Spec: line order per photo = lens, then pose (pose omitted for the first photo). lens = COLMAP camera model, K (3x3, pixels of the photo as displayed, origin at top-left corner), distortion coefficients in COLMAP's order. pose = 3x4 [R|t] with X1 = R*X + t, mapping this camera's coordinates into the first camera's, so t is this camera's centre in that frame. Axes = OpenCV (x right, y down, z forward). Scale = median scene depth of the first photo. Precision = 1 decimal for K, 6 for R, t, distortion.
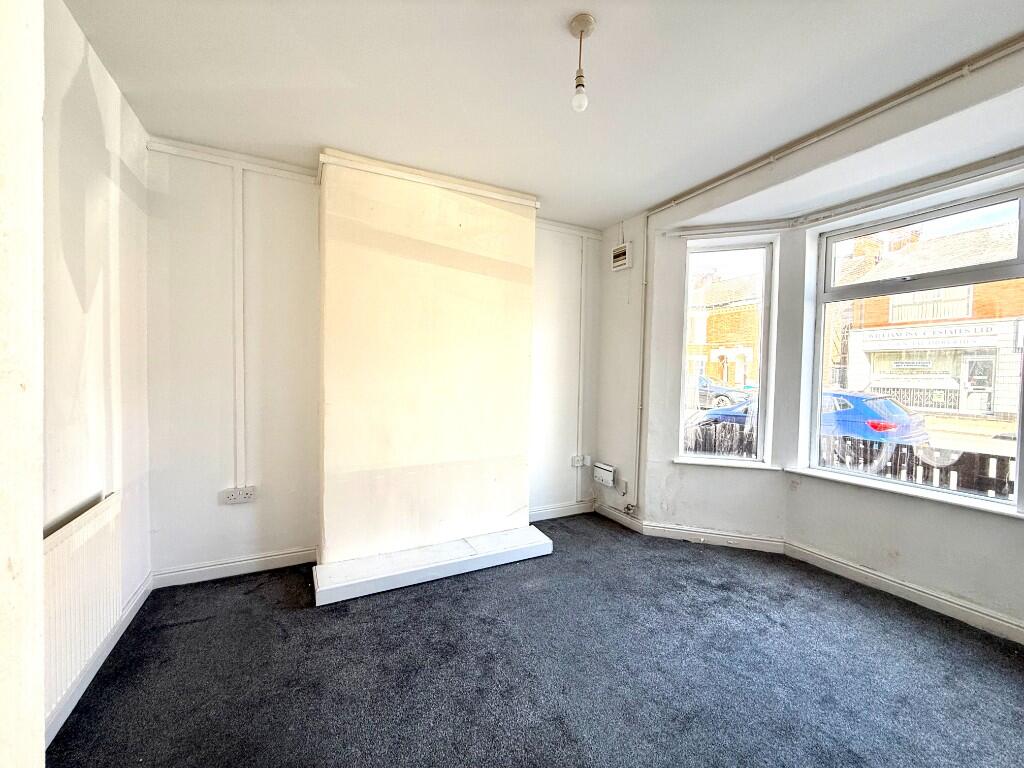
lens RADIAL K [[410.9, 0, 504.2], [0, 410.9, 384.5], [0, 0, 1]] dist [-0.000553, -0.000096]
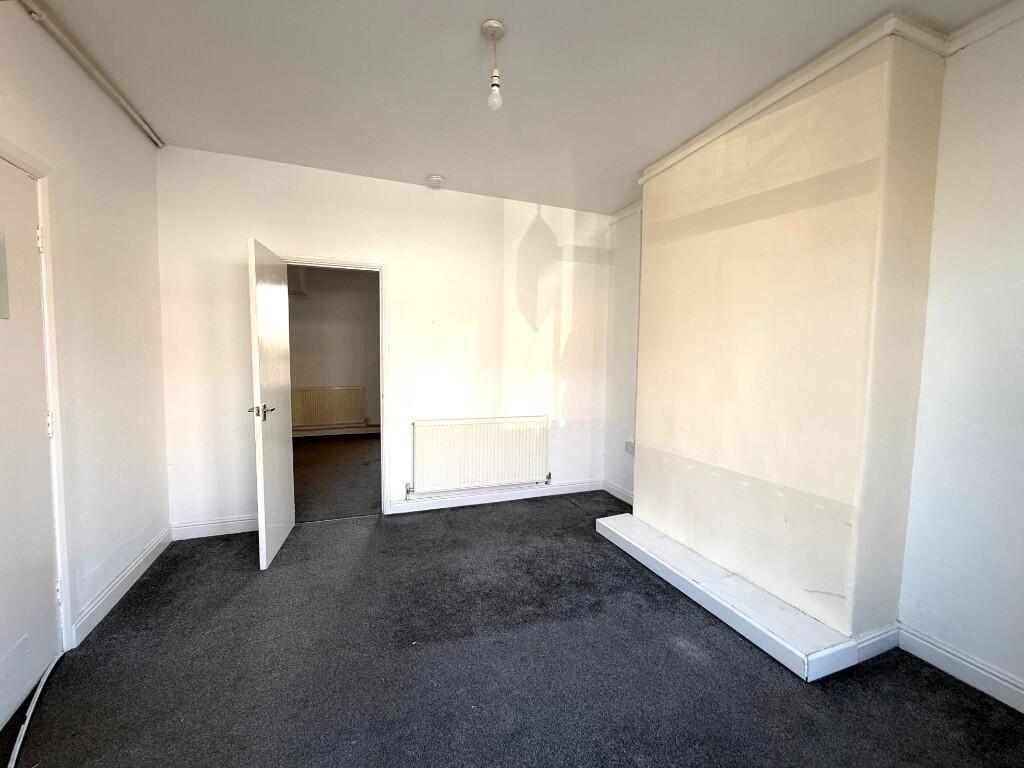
lens RADIAL K [[410.9, 0, 504.2], [0, 410.9, 384.5], [0, 0, 1]] dist [-0.000553, -0.000096]
pose [[-0.110318, 0.048219, -0.992726, 0.818036], [-0.044501, 0.997581, 0.053400, -0.000621], [0.992900, 0.050068, -0.107905, 0.746970]]
